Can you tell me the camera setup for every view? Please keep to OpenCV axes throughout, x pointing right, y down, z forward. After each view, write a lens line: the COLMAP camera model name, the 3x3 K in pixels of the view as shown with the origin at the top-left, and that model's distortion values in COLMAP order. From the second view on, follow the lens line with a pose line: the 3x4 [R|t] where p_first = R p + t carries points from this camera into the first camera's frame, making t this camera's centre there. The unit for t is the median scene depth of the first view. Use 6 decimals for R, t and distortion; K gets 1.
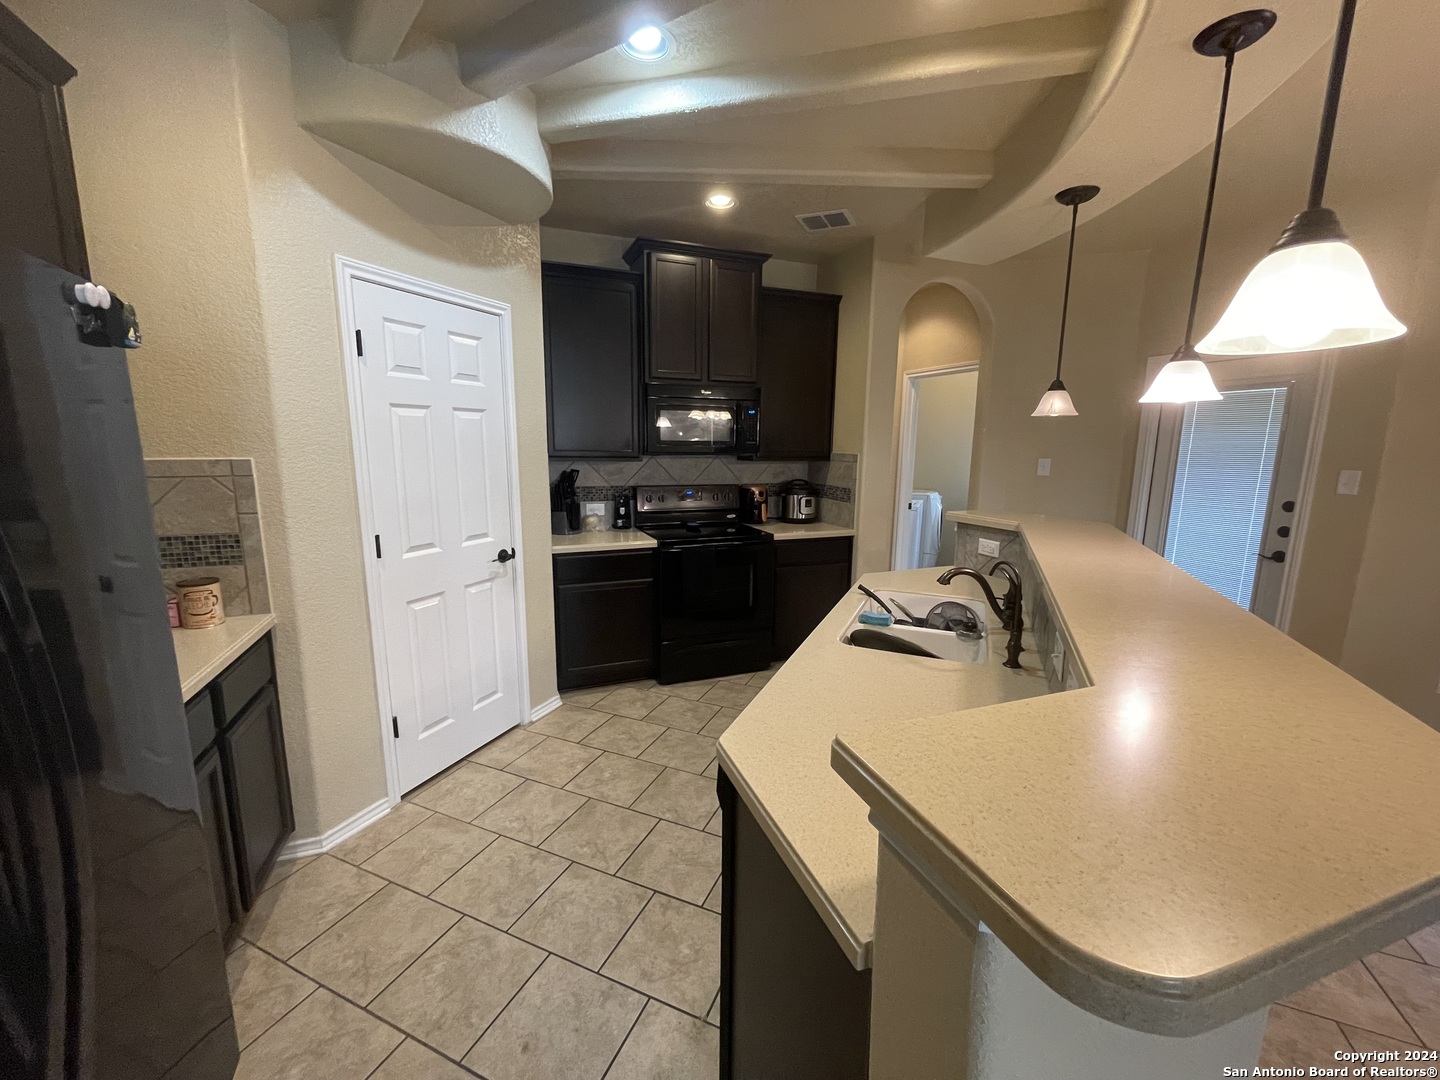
lens RADIAL K [[581.5, 0, 721.2], [0, 581.5, 543.2], [0, 0, 1]] dist [-0.001266, 0.000617]
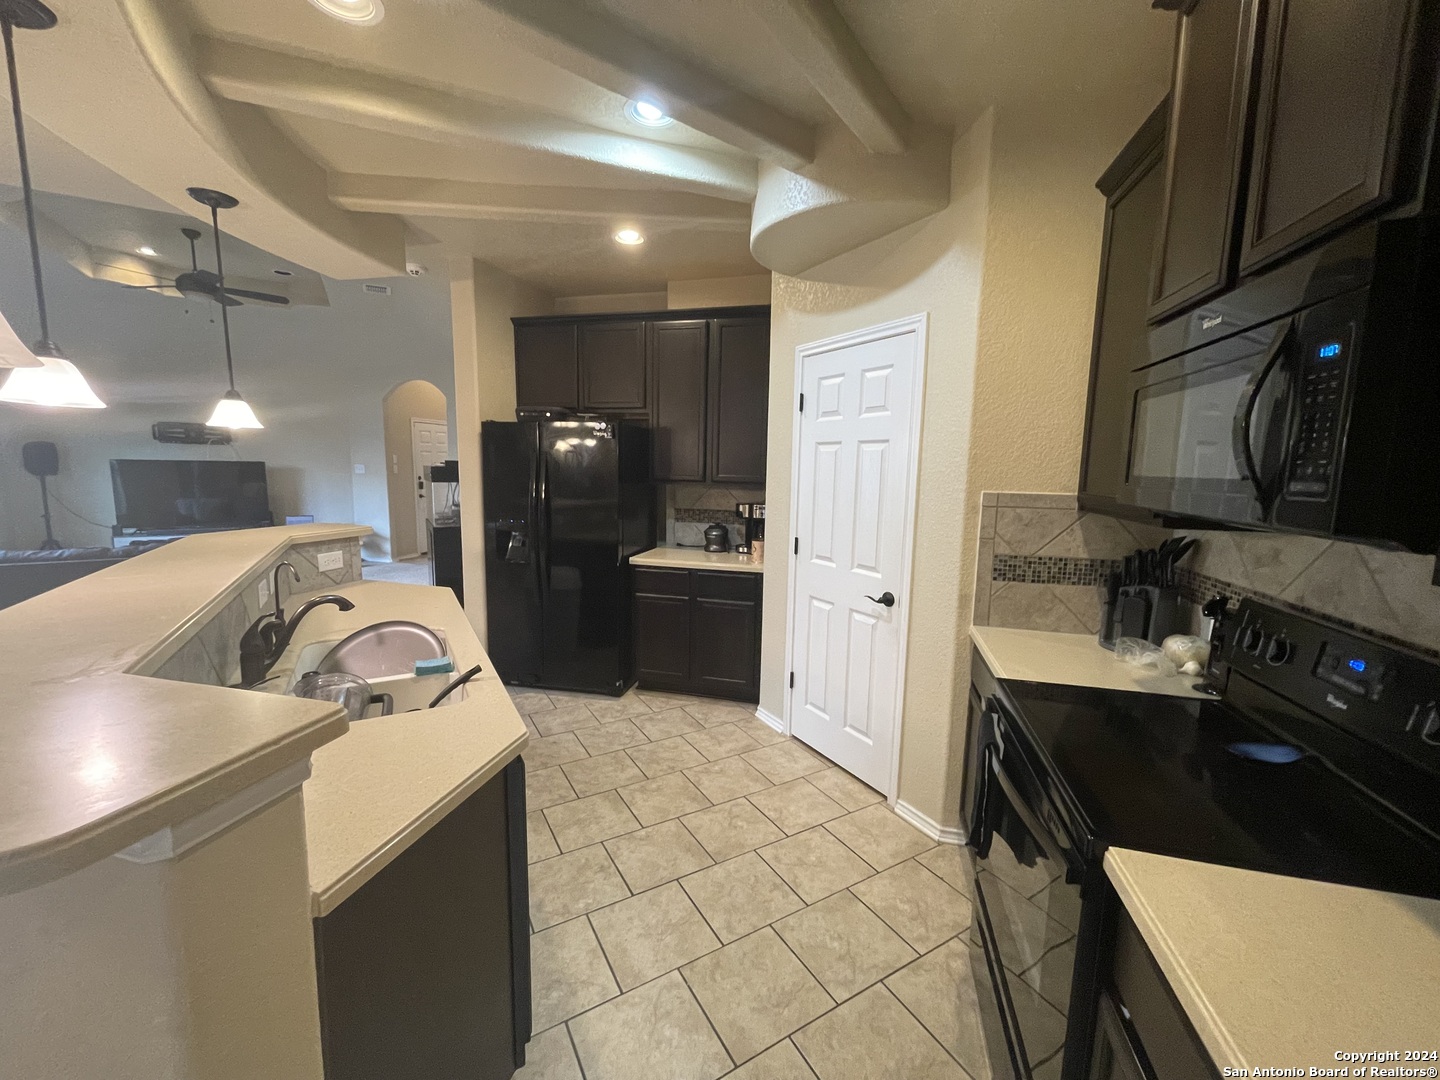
lens RADIAL K [[581.5, 0, 724.7], [0, 581.5, 544.4], [0, 0, 1]] dist [-0.001266, 0.000617]
pose [[-0.590740, 0.085313, -0.802339, 0.500757], [-0.166520, 0.960096, 0.224691, -0.224392], [0.789492, 0.266340, -0.552961, 1.300768]]
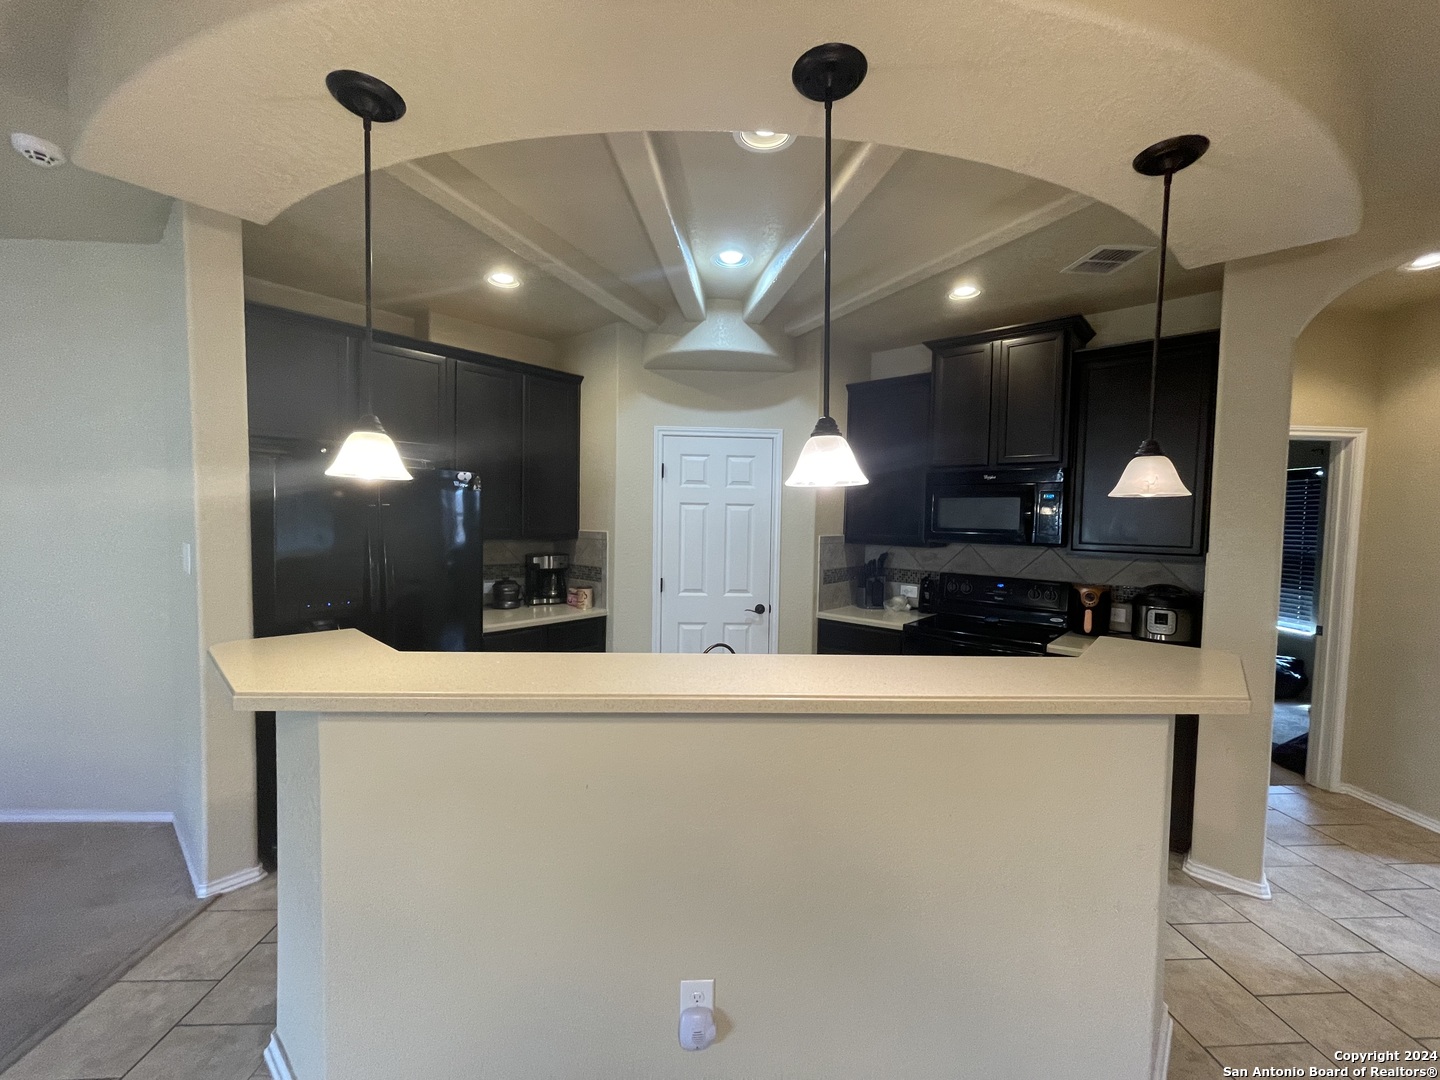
lens RADIAL K [[581.5, 0, 720.9], [0, 581.5, 545.4], [0, 0, 1]] dist [-0.001266, 0.000617]
pose [[0.450943, 0.042987, -0.891517, 0.802350], [-0.168830, 0.984916, -0.037906, -0.058517], [0.876440, 0.167608, 0.451399, 0.288195]]
